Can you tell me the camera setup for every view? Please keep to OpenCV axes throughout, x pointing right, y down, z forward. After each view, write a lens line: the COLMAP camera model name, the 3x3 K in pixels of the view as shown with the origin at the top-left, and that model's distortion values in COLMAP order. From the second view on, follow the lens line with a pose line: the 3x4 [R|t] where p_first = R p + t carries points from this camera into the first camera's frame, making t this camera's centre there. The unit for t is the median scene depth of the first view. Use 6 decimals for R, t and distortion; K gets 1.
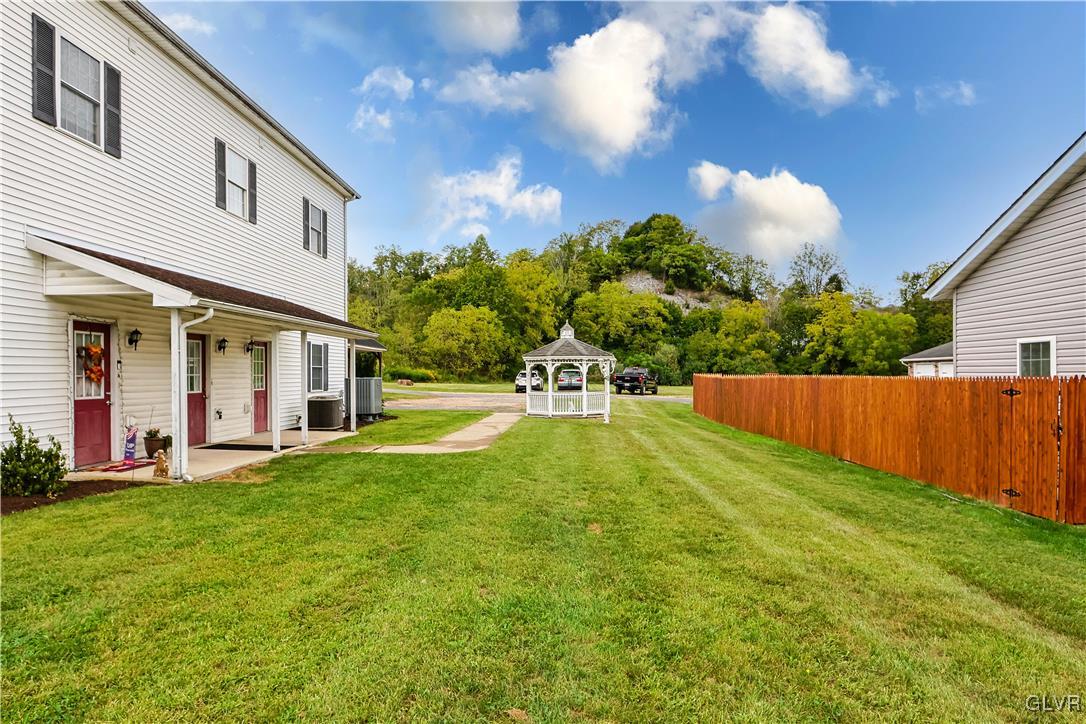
lens RADIAL K [[682.8, 0, 530.7], [0, 682.8, 376.3], [0, 0, 1]] dist [-0.008901, -0.001032]
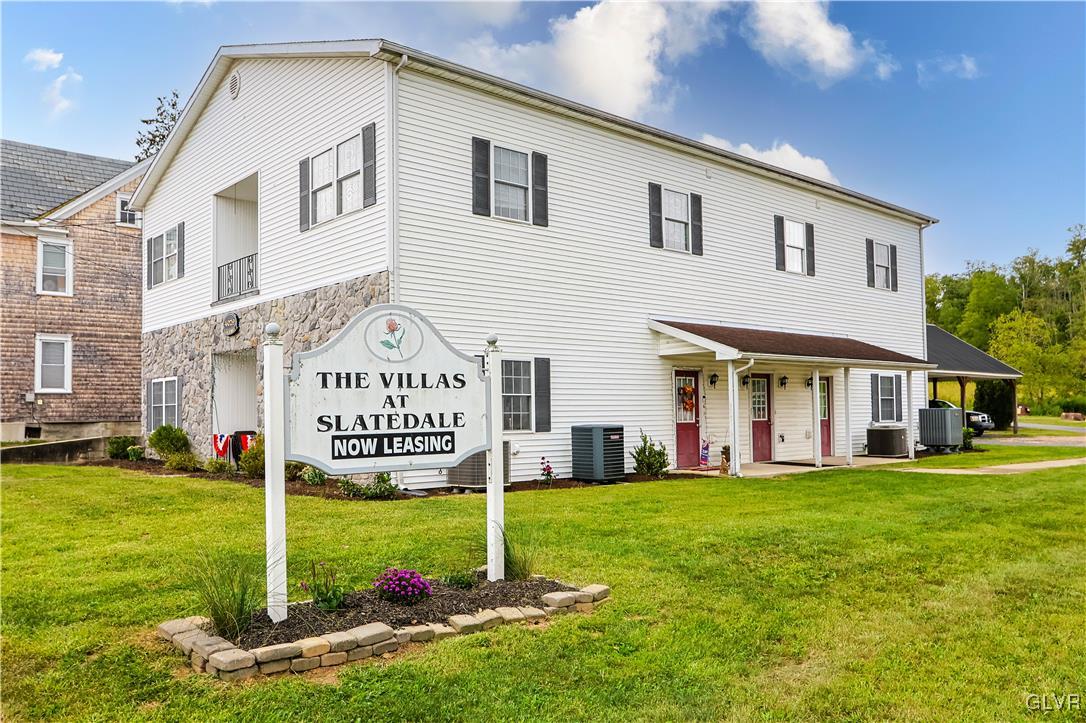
lens RADIAL K [[845.4, 0, 540.7], [0, 845.4, 364.3], [0, 0, 1]] dist [-0.005395, -0.004262]
pose [[0.703212, -0.045365, -0.709532, 0.409195], [0.005666, 0.998288, -0.058212, 0.011727], [0.710958, 0.036915, 0.702265, -0.485480]]
